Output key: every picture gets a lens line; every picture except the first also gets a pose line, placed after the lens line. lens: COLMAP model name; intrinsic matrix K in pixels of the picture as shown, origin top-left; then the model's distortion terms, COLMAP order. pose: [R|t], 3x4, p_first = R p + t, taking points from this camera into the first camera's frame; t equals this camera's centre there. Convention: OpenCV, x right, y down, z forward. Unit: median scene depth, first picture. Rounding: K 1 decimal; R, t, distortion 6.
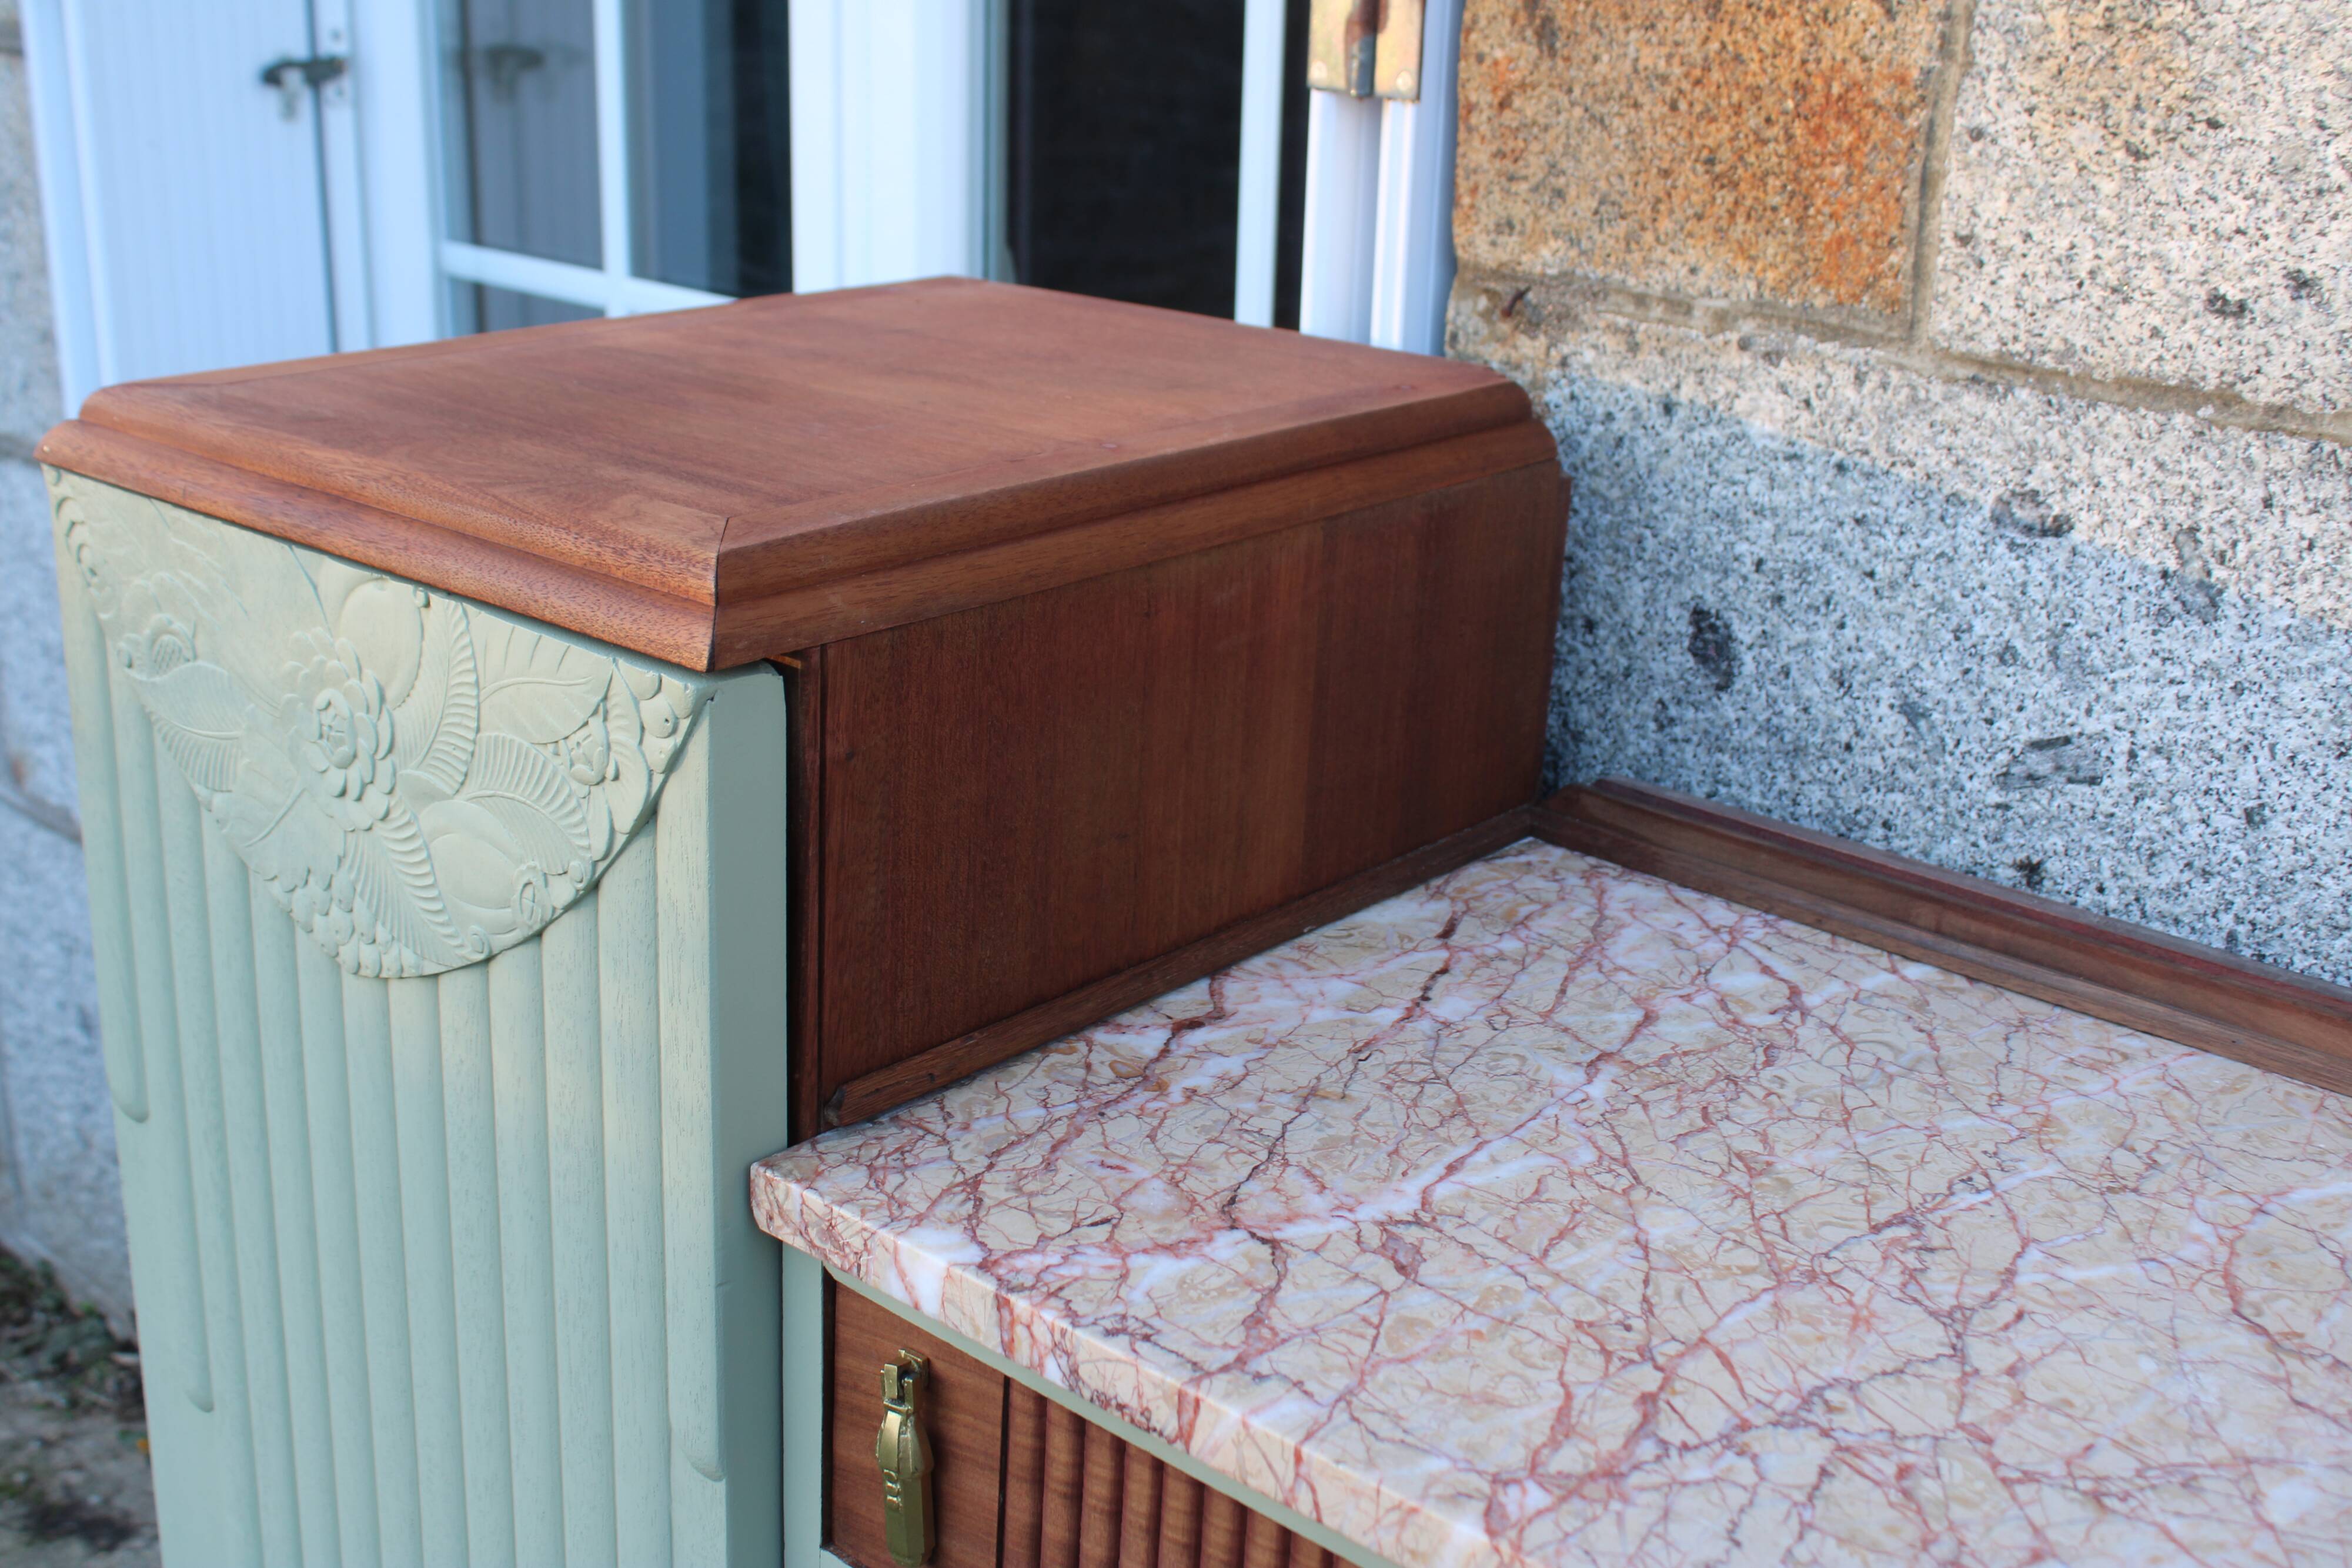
lens RADIAL K [[2652.8, 0, 1169.7], [0, 2652.8, 777.9], [0, 0, 1]] dist [-0.099537, 0.113955]
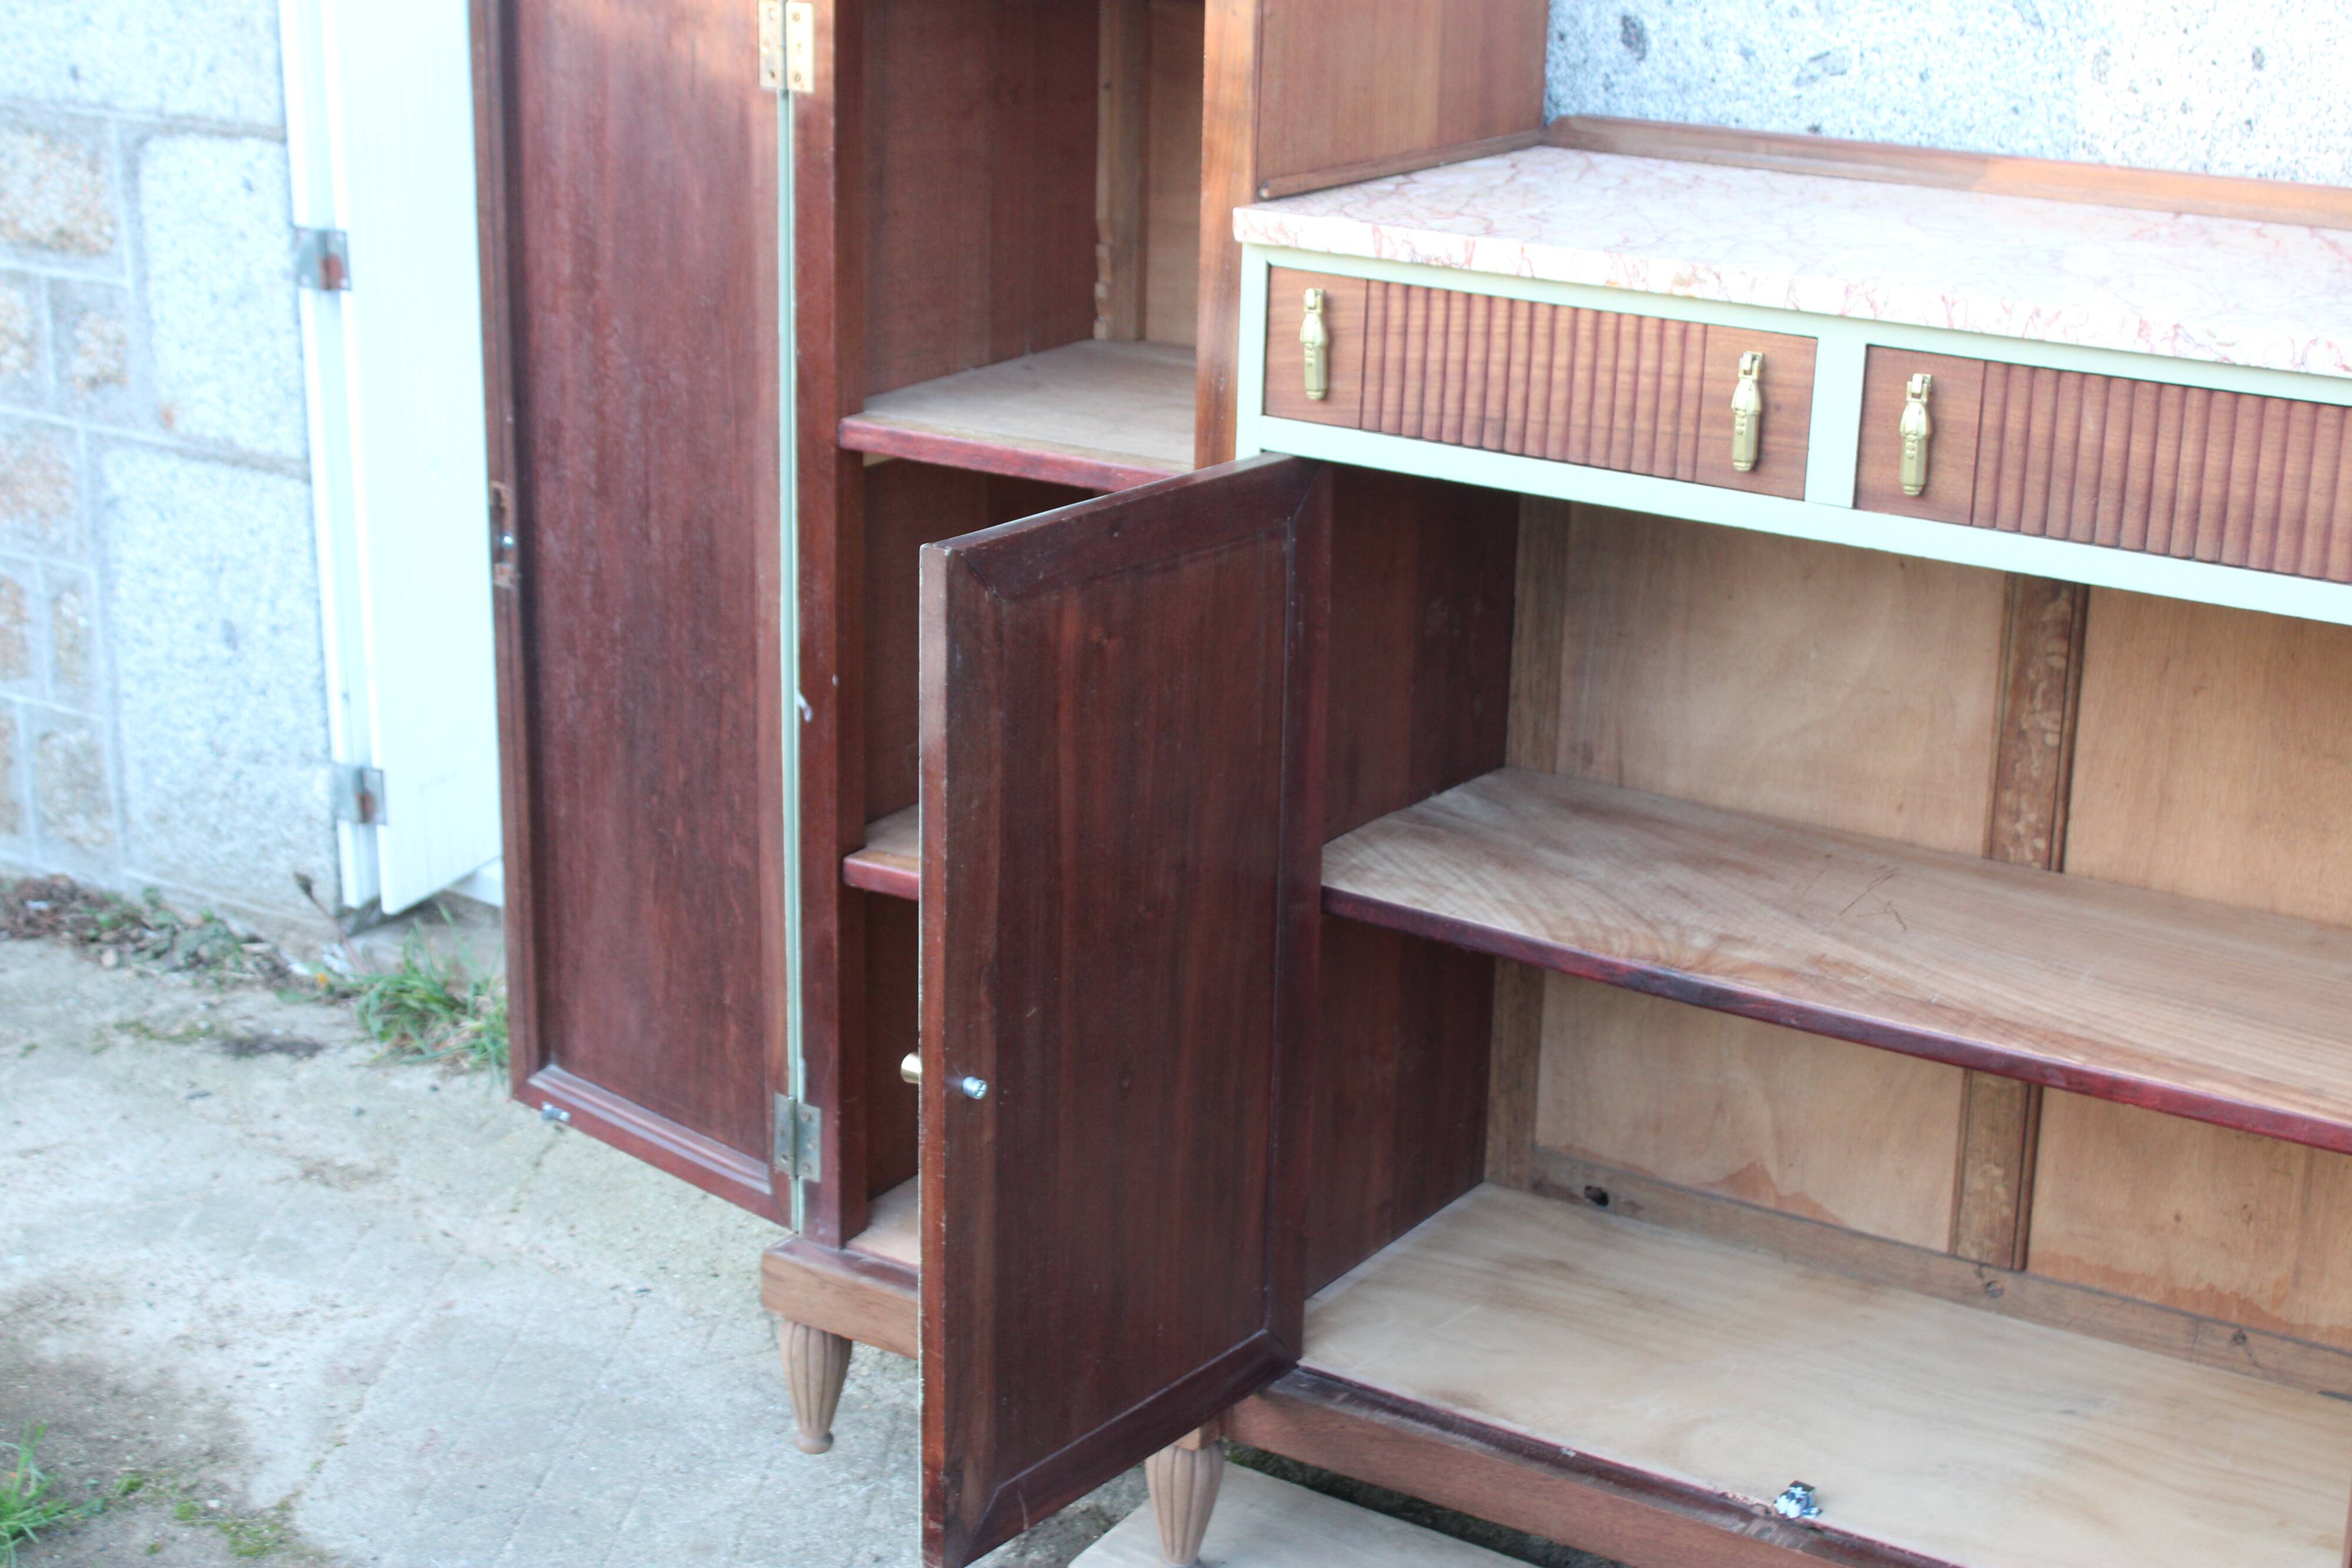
lens RADIAL K [[3665.8, 0, 1160.2], [0, 3665.8, 782.9], [0, 0, 1]] dist [-0.066093, 0.273734]
pose [[0.991246, -0.062677, 0.116200, -0.466779], [0.066522, 0.997349, -0.029506, 0.547379], [-0.114043, 0.036978, 0.992787, -1.515455]]
